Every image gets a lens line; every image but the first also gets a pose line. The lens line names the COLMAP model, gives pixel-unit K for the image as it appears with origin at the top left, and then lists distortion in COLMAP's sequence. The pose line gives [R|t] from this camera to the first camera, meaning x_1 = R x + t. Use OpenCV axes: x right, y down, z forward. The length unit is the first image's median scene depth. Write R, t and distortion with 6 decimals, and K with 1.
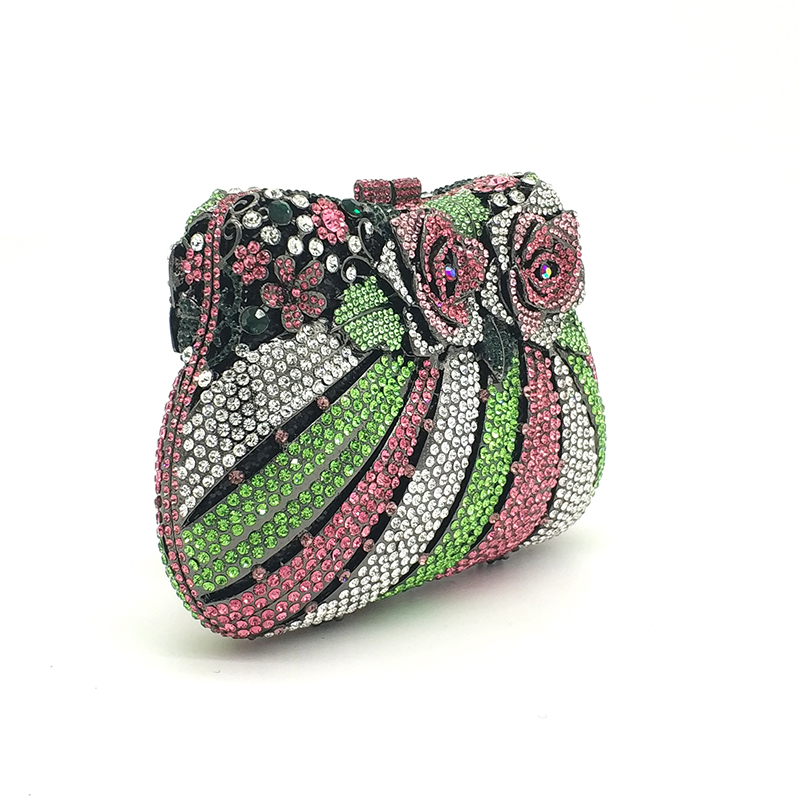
lens RADIAL K [[1378.7, 0, 400.0], [0, 1378.7, 400.0], [0, 0, 1]] dist [0.130449, -0.019068]
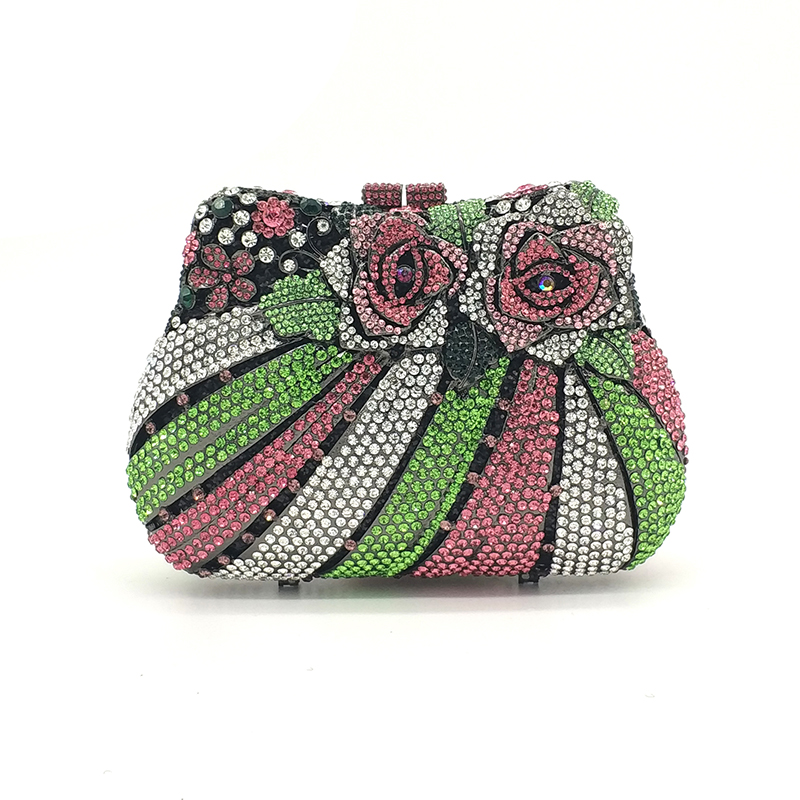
lens RADIAL K [[1378.7, 0, 400.0], [0, 1378.7, 400.0], [0, 0, 1]] dist [0.130449, -0.019068]
pose [[0.695918, 0.122965, -0.707515, 0.788979], [-0.140789, 0.989473, 0.033487, -0.033968], [0.704185, 0.076306, 0.705905, 0.286289]]
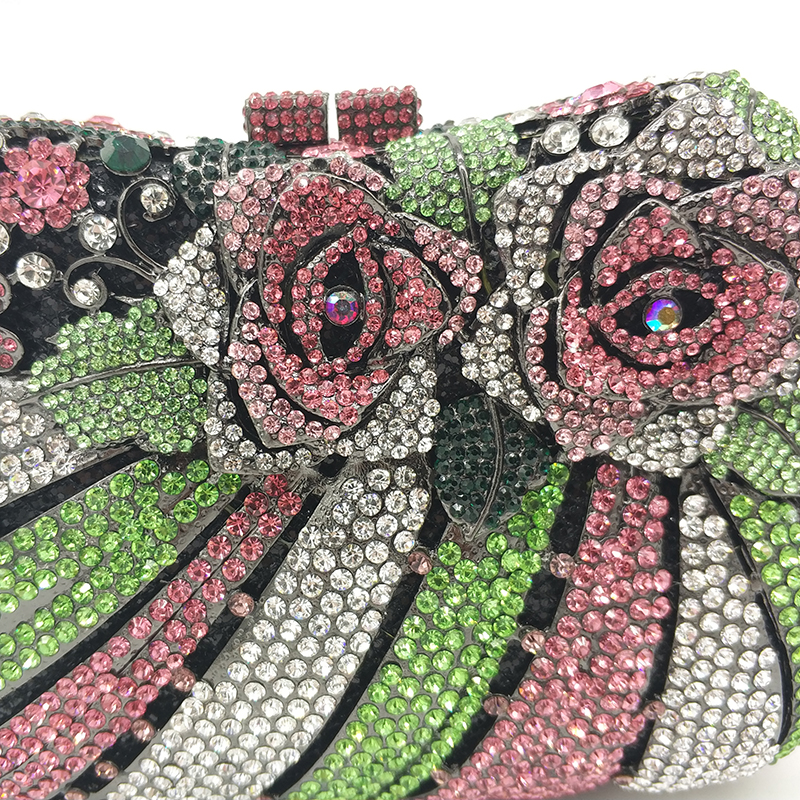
lens RADIAL K [[838.8, 0, 344.9], [0, 838.8, 420.5], [0, 0, 1]] dist [0.160442, -0.492355]
pose [[0.710572, 0.237573, -0.662304, 0.237030], [-0.097109, 0.965379, 0.242102, -0.125960], [0.696891, -0.107715, 0.709042, 0.815442]]
